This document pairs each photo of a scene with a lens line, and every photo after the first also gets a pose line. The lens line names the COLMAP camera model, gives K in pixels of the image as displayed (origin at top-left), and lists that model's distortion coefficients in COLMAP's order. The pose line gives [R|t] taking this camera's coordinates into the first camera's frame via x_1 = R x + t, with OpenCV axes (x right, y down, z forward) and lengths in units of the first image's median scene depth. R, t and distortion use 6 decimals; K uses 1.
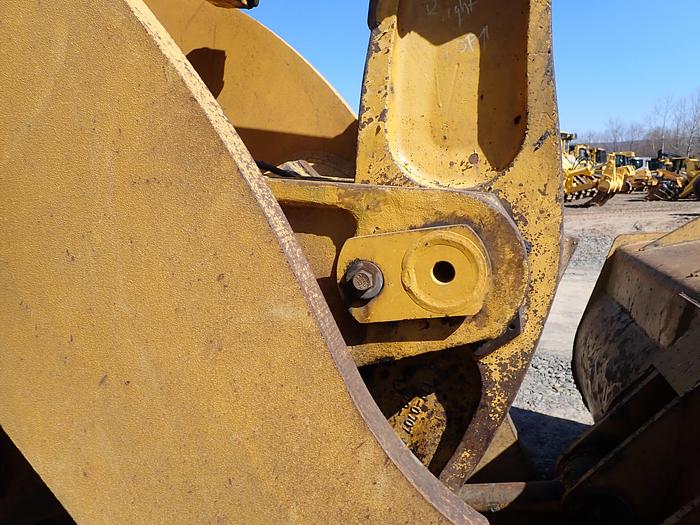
lens RADIAL K [[521.9, 0, 353.0], [0, 521.9, 265.8], [0, 0, 1]] dist [0.011122, -0.007484]
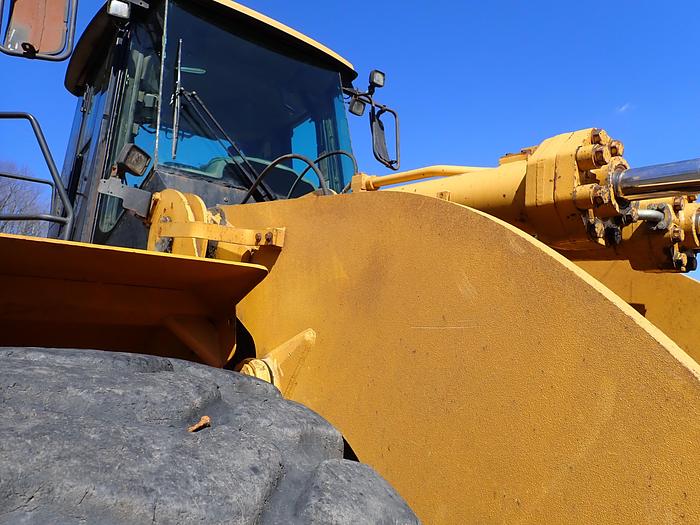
lens RADIAL K [[521.9, 0, 353.0], [0, 521.9, 265.8], [0, 0, 1]] dist [0.011122, -0.007484]
pose [[0.832270, -0.106145, -0.544114, -0.319826], [-0.084602, 0.945683, -0.313888, -0.251593], [0.547877, 0.307273, 0.778084, -0.187302]]
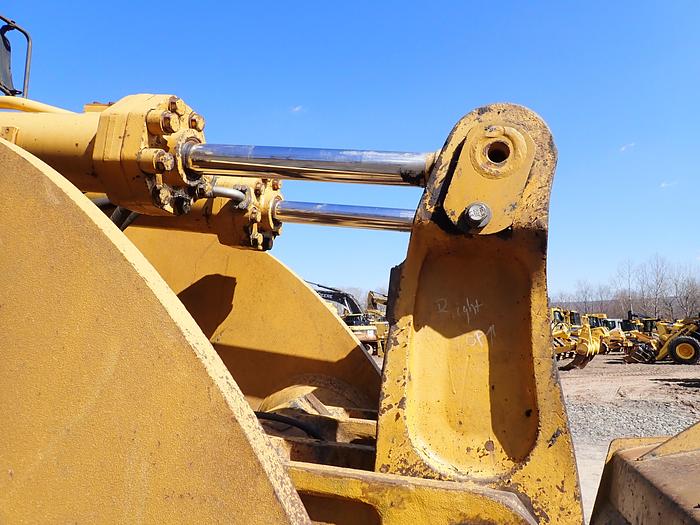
lens RADIAL K [[521.9, 0, 353.0], [0, 521.9, 265.8], [0, 0, 1]] dist [0.011122, -0.007484]
pose [[0.999323, 0.010473, 0.035256, -0.082897], [0.000267, 0.956510, -0.291698, -0.244176], [-0.036777, 0.291511, 0.955860, -0.096132]]
